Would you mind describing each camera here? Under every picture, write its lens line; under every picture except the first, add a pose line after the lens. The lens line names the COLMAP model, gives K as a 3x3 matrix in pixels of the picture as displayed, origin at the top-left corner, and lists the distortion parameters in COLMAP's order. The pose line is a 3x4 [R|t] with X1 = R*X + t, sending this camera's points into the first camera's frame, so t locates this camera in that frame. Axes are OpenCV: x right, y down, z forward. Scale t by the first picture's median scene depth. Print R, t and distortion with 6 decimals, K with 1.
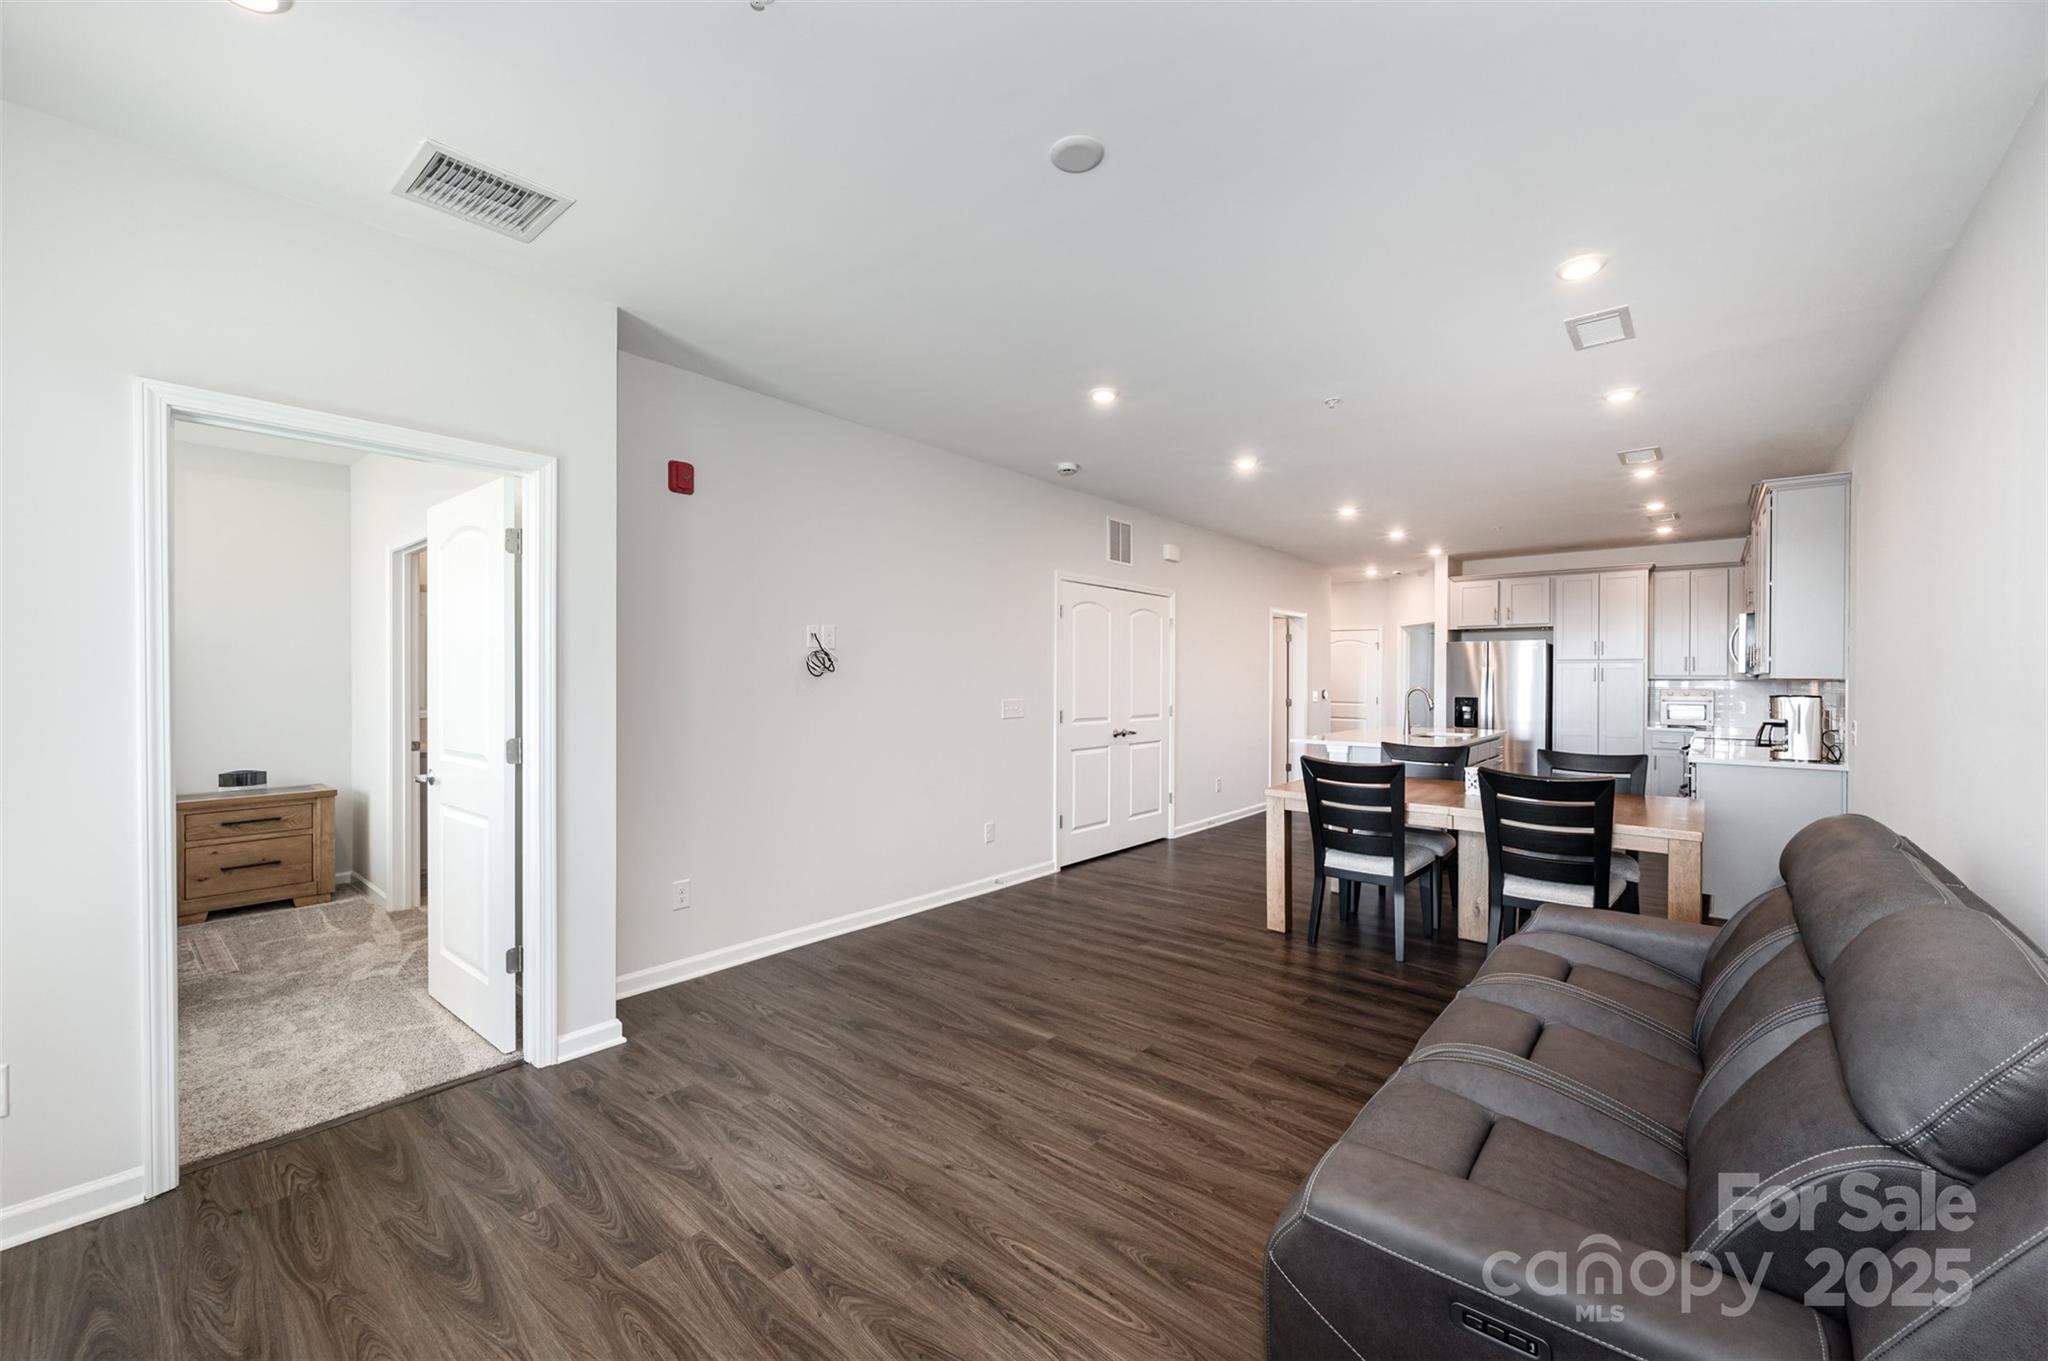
lens RADIAL K [[819.1, 0, 1024.0], [0, 819.1, 680.5], [0, 0, 1]] dist [-0.001228, -0.000060]
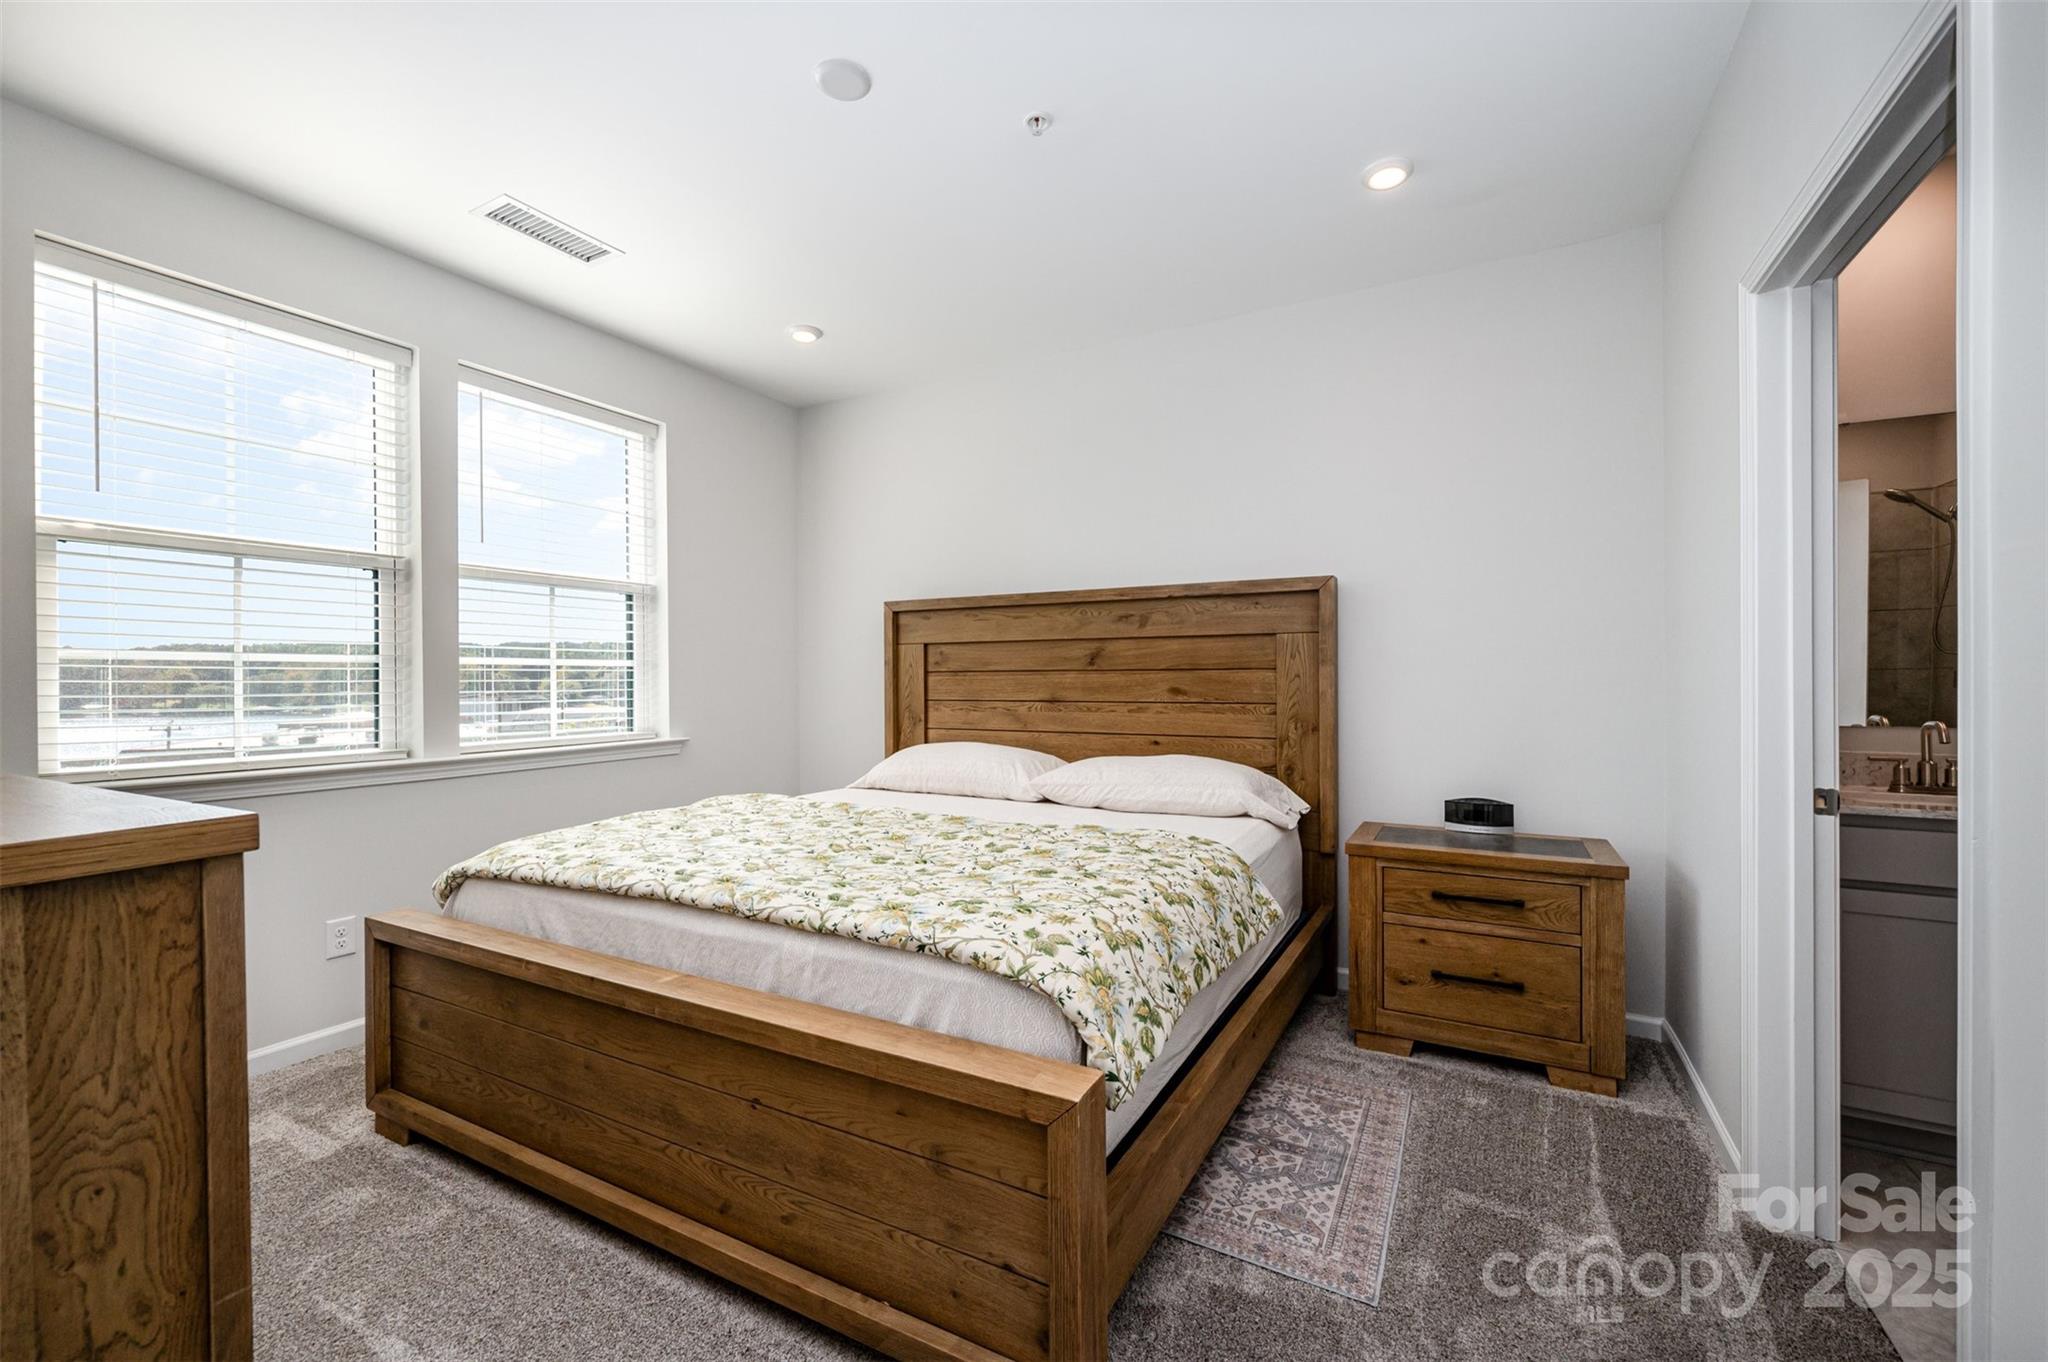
lens RADIAL K [[819.1, 0, 1024.0], [0, 819.1, 681.0], [0, 0, 1]] dist [-0.001228, -0.000060]
pose [[0.188605, 0.003480, -0.982047, -0.453486], [-0.009476, 0.999954, 0.001723, 0.029561], [0.982007, 0.008981, 0.188629, 0.581380]]
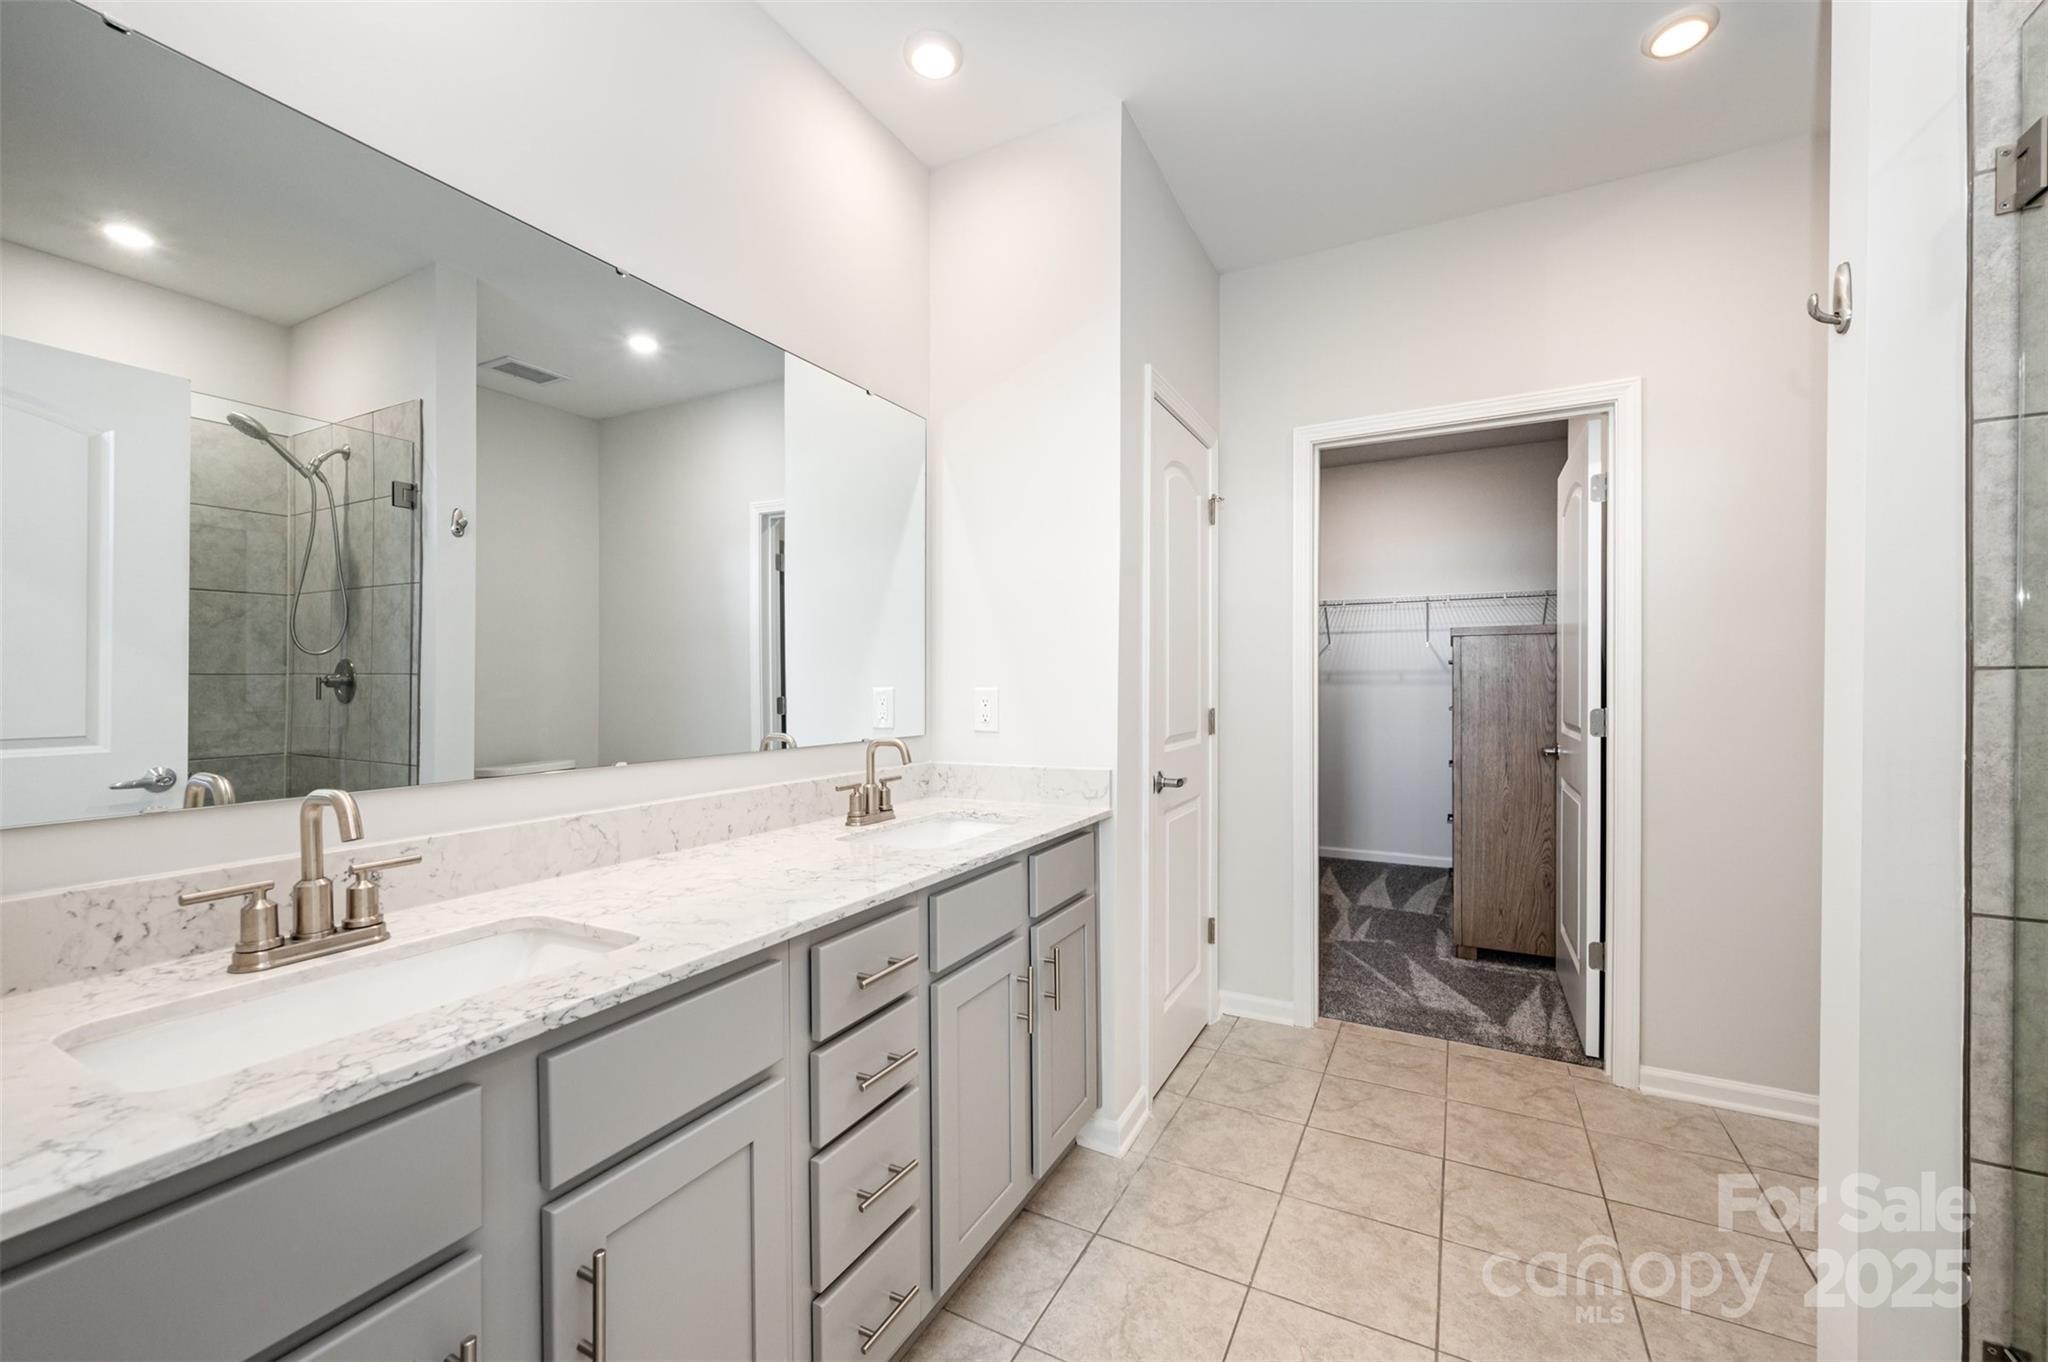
lens RADIAL K [[819.1, 0, 1024.0], [0, 819.1, 681.0], [0, 0, 1]] dist [-0.001228, -0.000060]
pose [[0.980240, -0.001304, 0.197809, -0.619030], [0.003643, 0.999928, -0.011458, 0.025561], [-0.197780, 0.011952, 0.980174, 0.842208]]
